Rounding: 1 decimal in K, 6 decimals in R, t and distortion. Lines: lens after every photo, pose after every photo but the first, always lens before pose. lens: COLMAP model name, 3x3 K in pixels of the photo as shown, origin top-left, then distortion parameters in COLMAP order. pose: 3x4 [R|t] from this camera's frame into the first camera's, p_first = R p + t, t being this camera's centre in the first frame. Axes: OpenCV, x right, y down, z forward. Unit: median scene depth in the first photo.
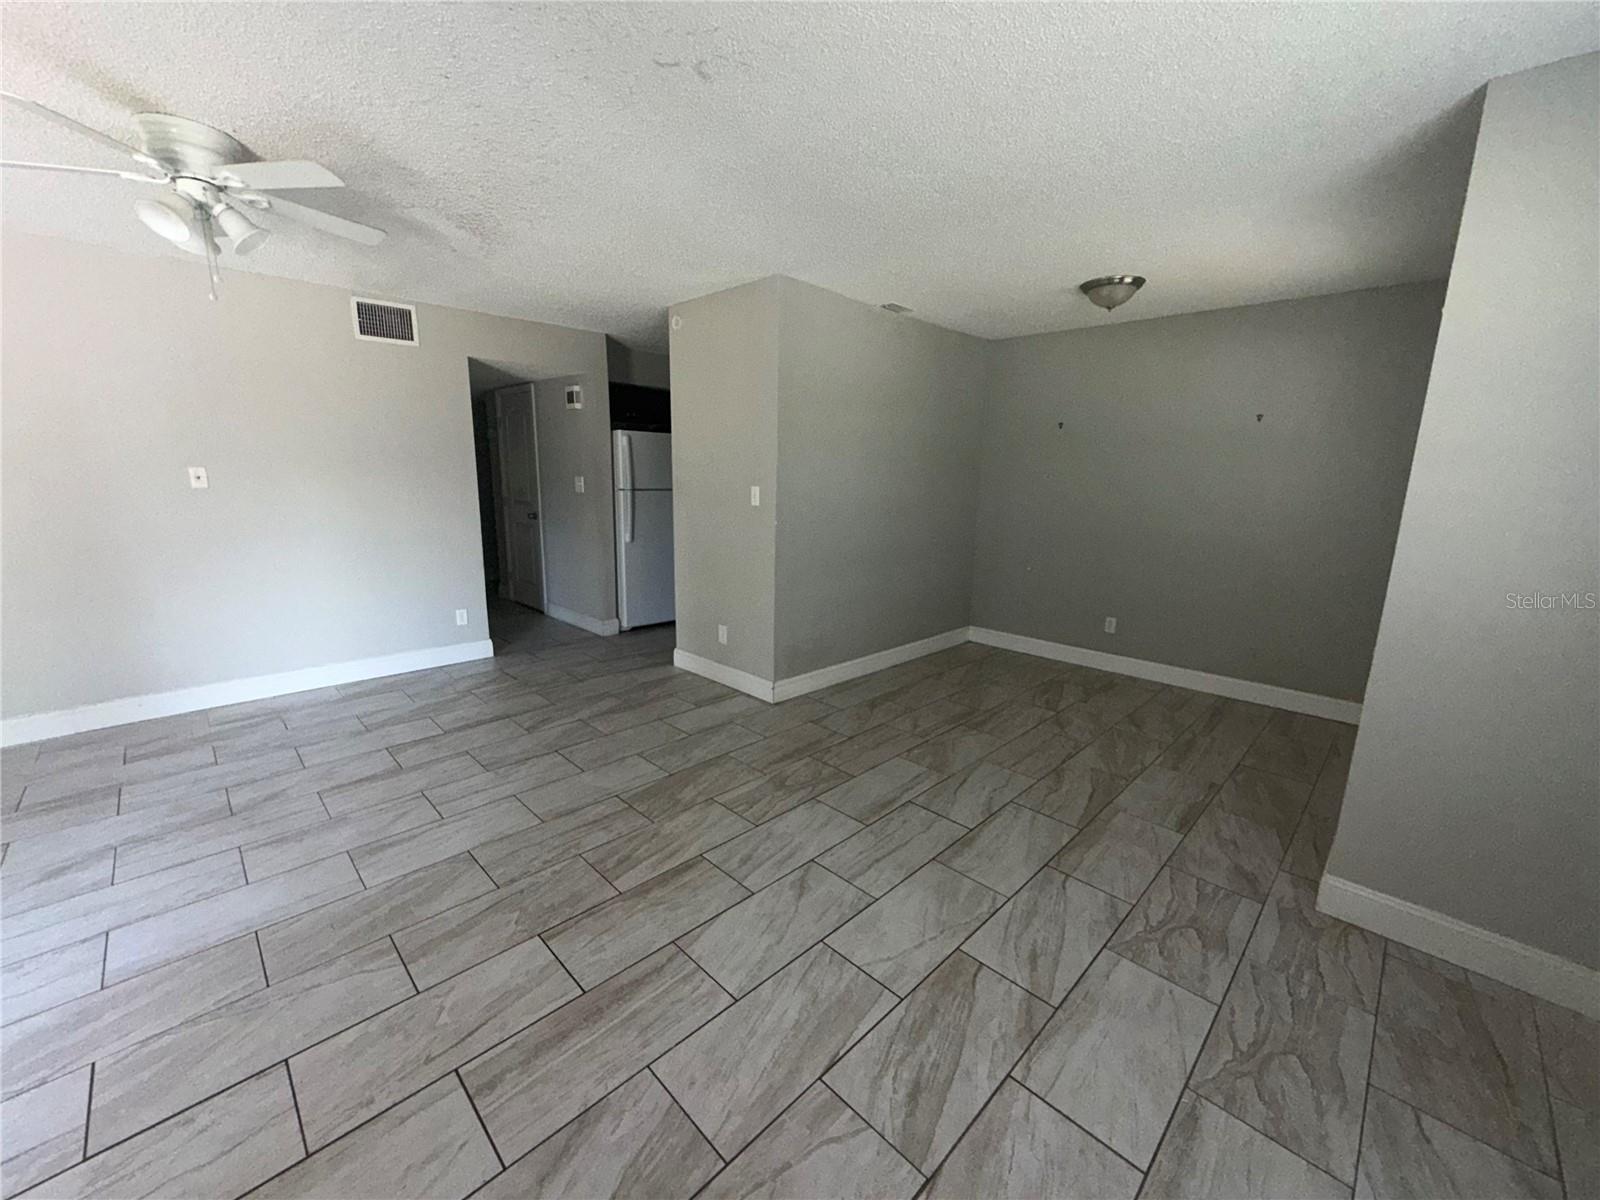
lens RADIAL K [[638.3, 0, 799.3], [0, 638.3, 597.9], [0, 0, 1]] dist [0.000504, -0.000504]
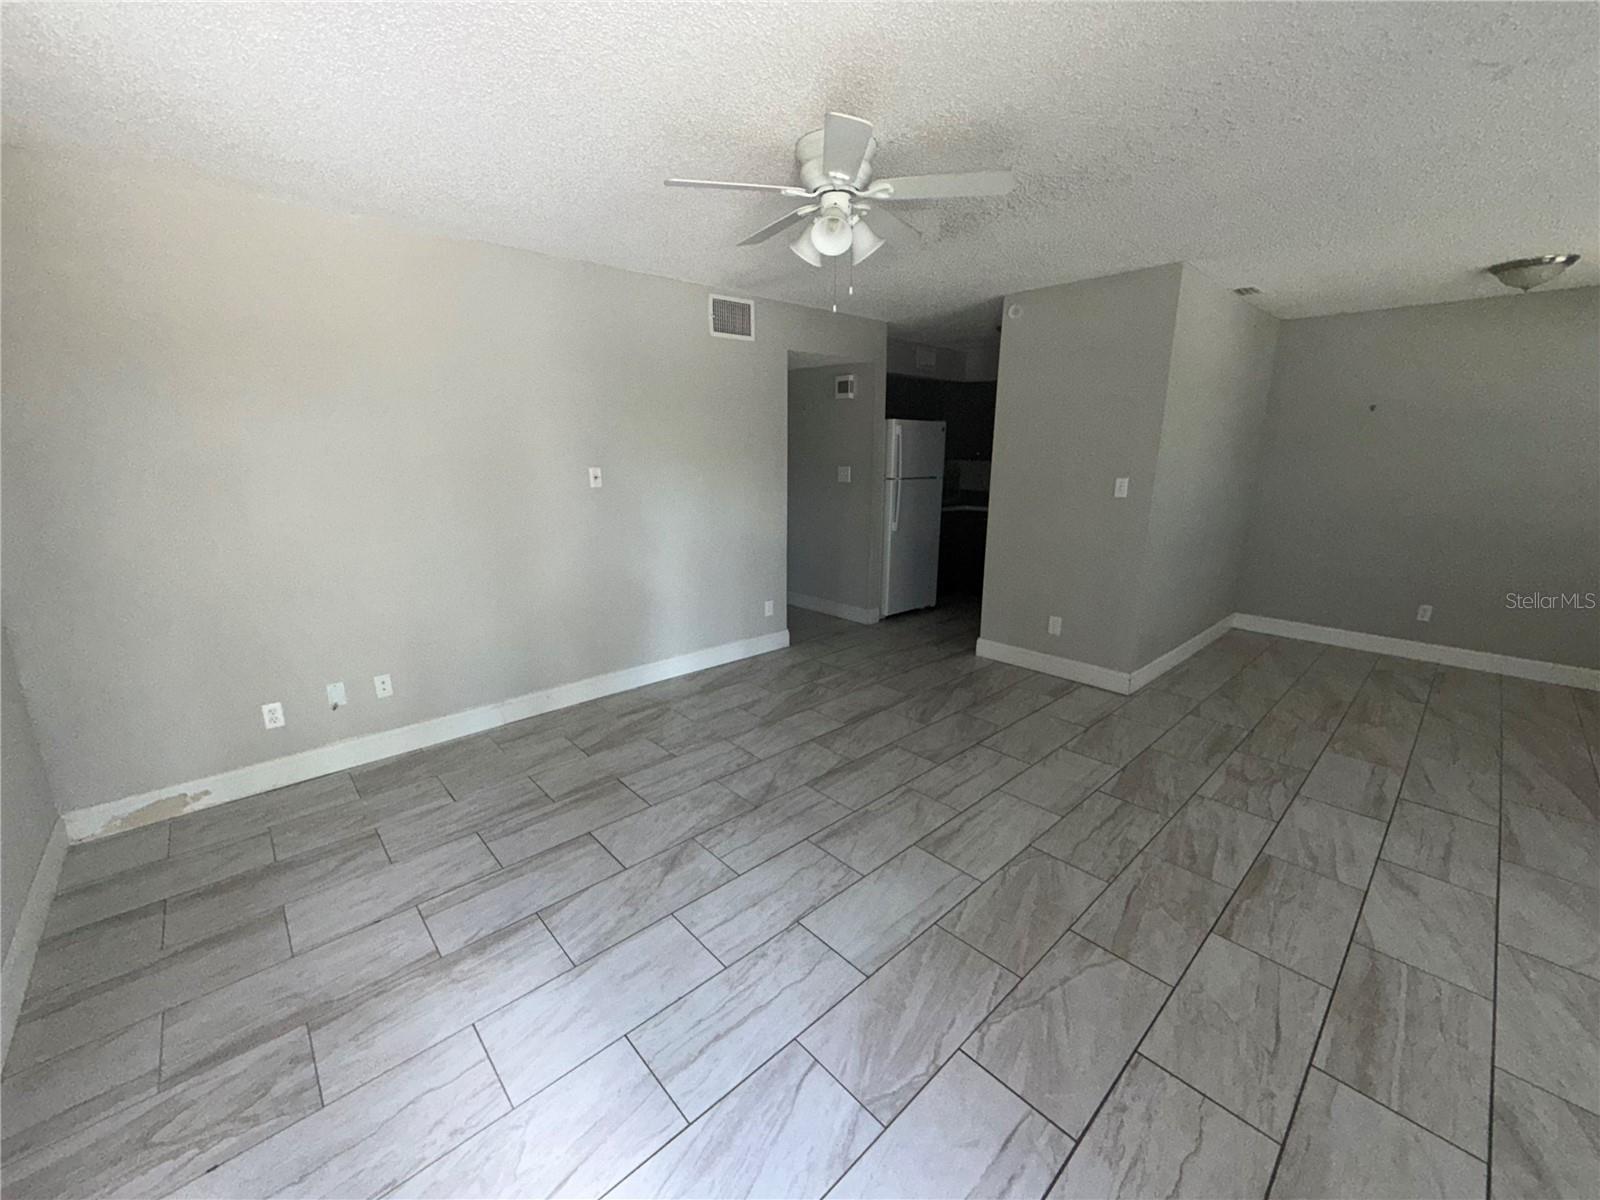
lens RADIAL K [[638.3, 0, 799.3], [0, 638.3, 597.9], [0, 0, 1]] dist [0.000504, -0.000504]
pose [[0.999173, -0.004383, -0.040425, -0.589562], [0.005809, 0.999362, 0.035226, -0.029309], [0.040245, -0.035432, 0.998561, -0.022441]]
